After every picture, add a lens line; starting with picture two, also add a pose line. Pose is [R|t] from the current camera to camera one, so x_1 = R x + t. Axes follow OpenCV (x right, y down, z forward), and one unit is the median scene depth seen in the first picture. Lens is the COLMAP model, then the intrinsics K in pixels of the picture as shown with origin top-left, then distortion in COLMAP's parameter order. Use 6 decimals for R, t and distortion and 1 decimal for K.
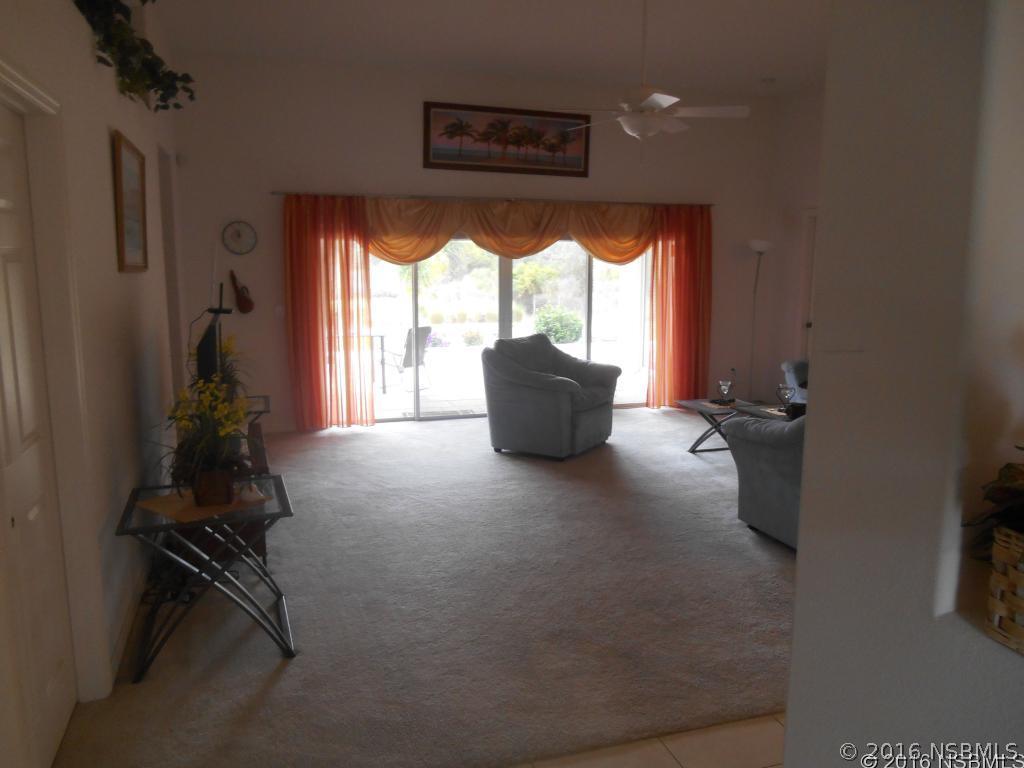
lens RADIAL K [[792.3, 0, 513.9], [0, 792.3, 388.9], [0, 0, 1]] dist [-0.042253, 0.033081]
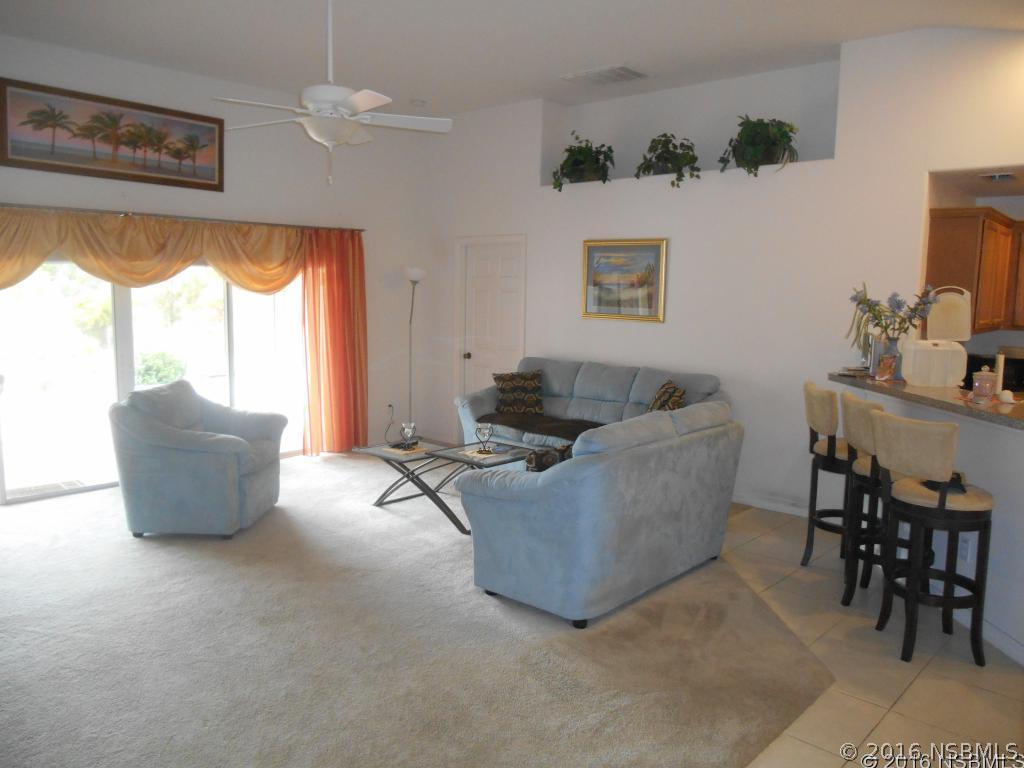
lens RADIAL K [[792.3, 0, 514.0], [0, 792.3, 378.7], [0, 0, 1]] dist [-0.042253, 0.033081]
pose [[0.870462, -0.050308, 0.489658, -0.066531], [0.073058, 0.996950, -0.027446, -0.025610], [-0.486784, 0.059665, 0.871482, 0.143495]]
